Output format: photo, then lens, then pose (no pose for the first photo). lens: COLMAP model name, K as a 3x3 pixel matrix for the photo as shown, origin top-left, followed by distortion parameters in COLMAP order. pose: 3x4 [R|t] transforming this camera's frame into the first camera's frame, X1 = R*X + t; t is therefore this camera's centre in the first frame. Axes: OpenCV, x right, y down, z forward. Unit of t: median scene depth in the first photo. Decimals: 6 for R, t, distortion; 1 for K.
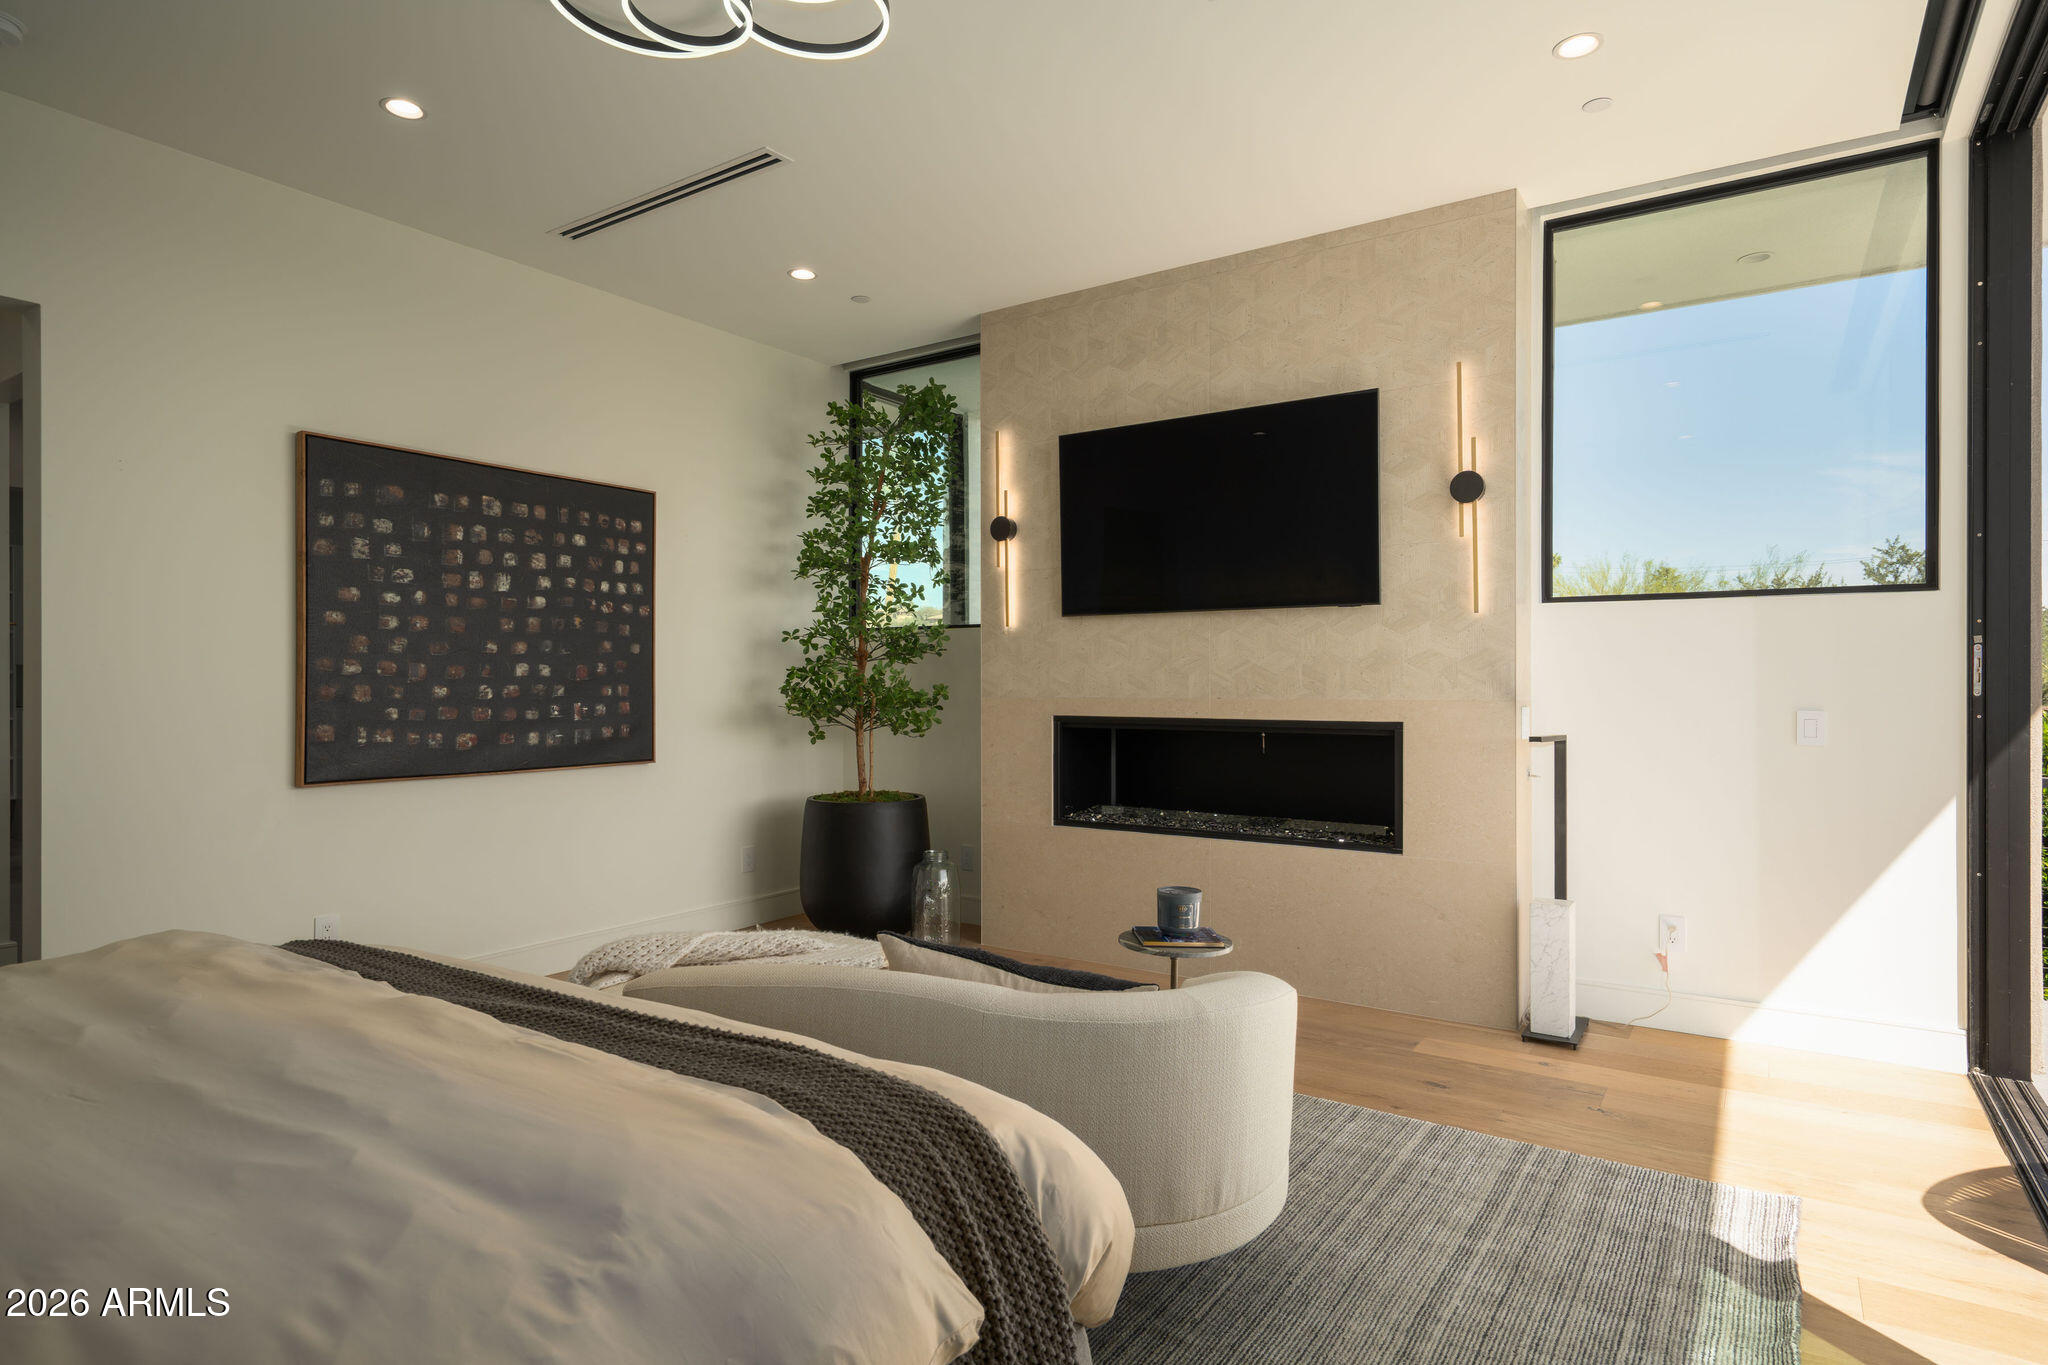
lens RADIAL K [[1119.7, 0, 1014.5], [0, 1119.7, 683.4], [0, 0, 1]] dist [-0.001771, 0.000302]
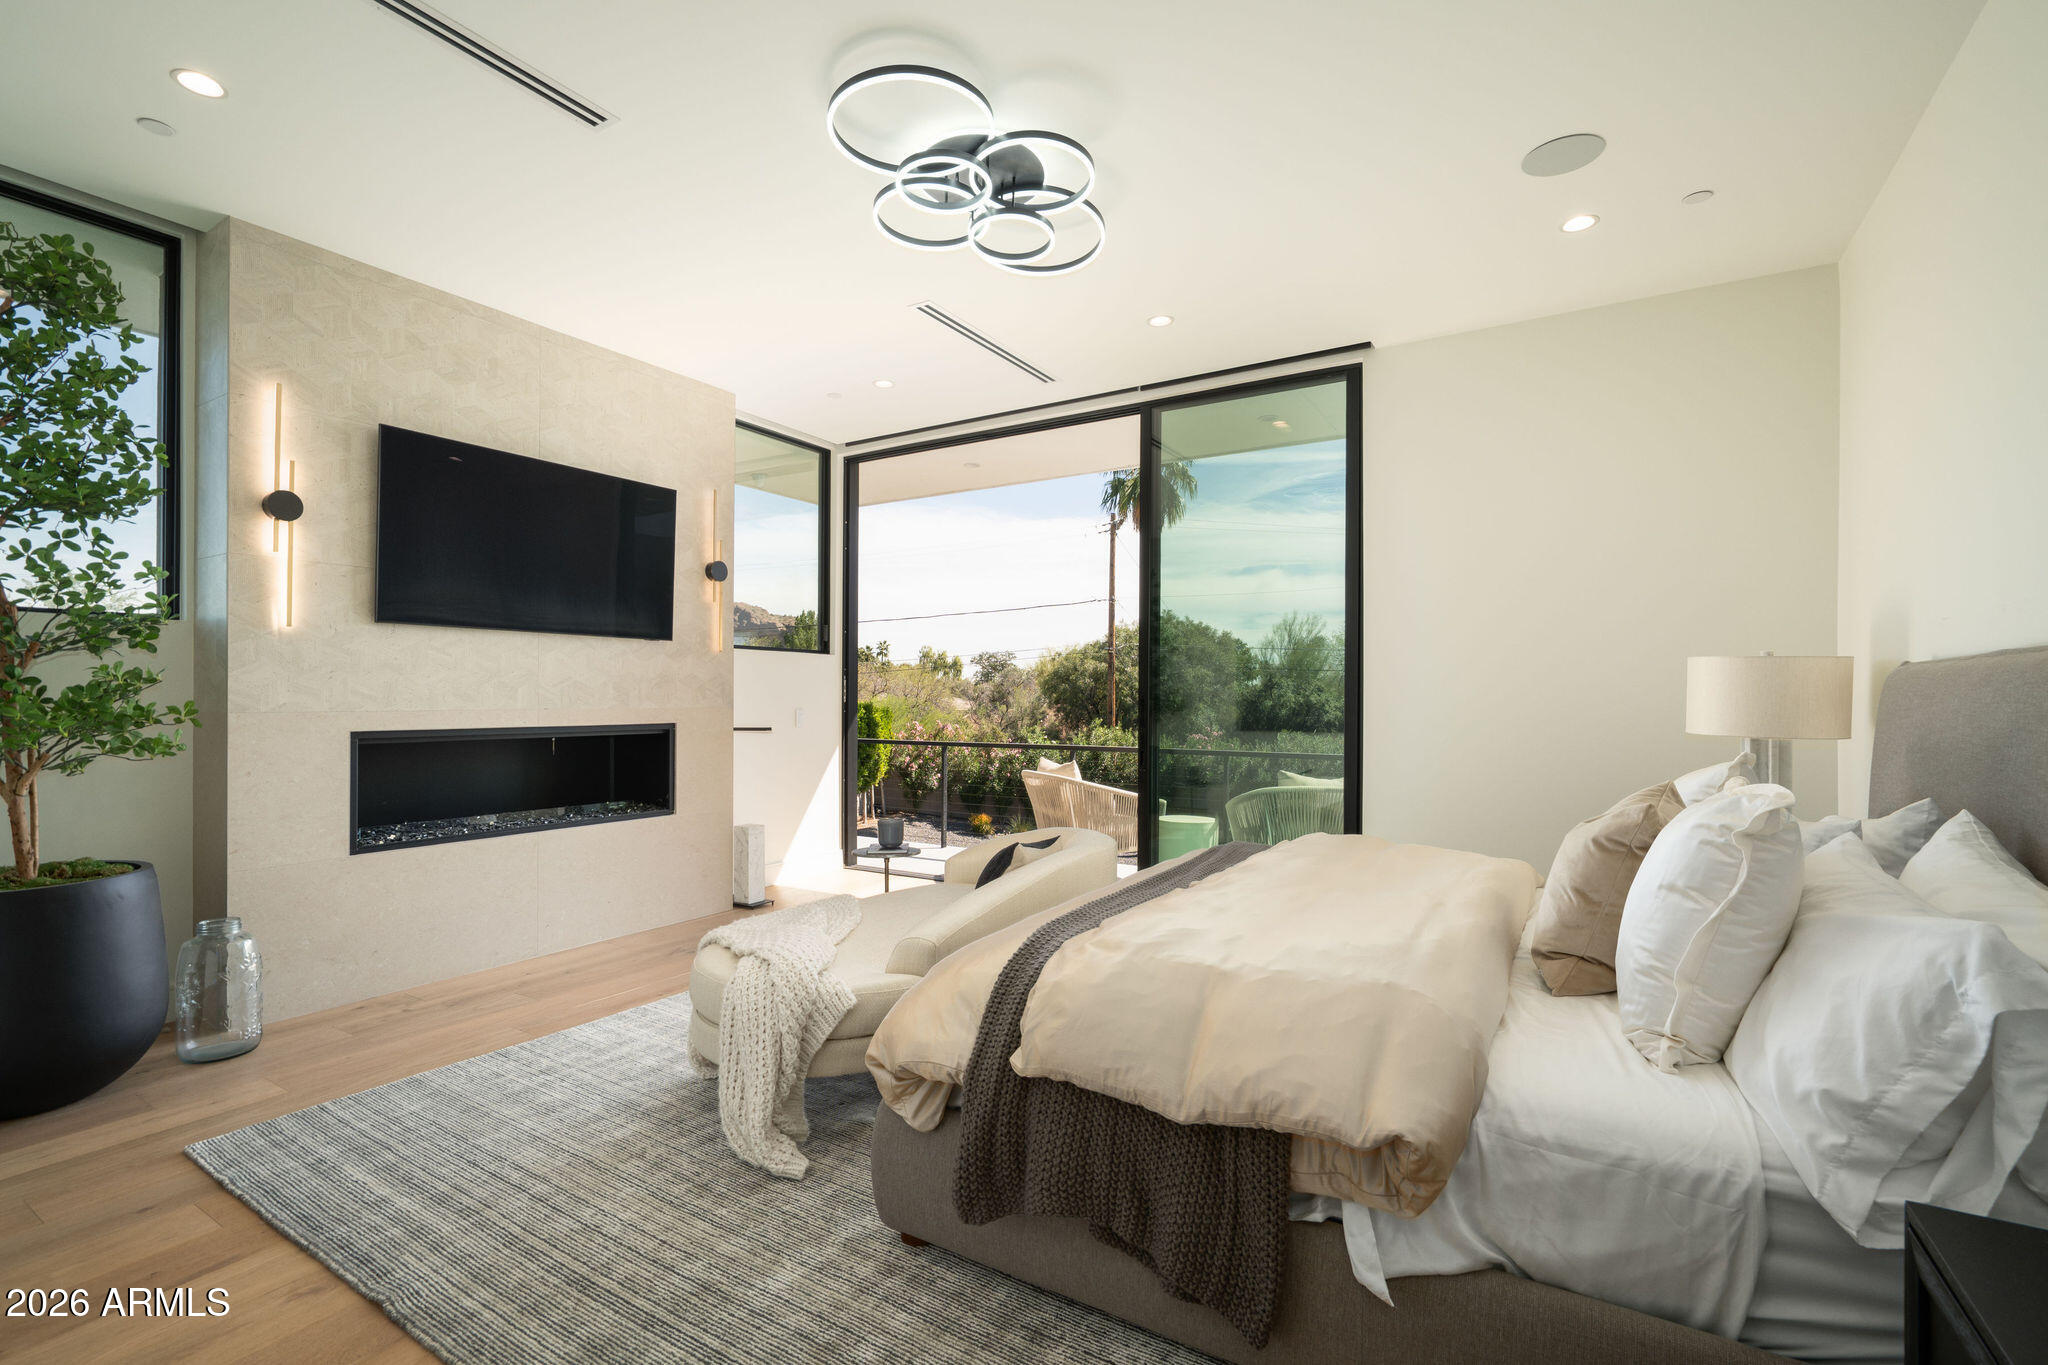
lens RADIAL K [[920.3, 0, 1015.0], [0, 920.3, 686.6], [0, 0, 1]] dist [0.000799, 0.000761]
pose [[-0.040313, 0.007230, 0.999161, -0.718486], [-0.008329, 0.999937, -0.007571, -0.006104], [-0.999152, -0.008627, -0.040250, 0.507727]]
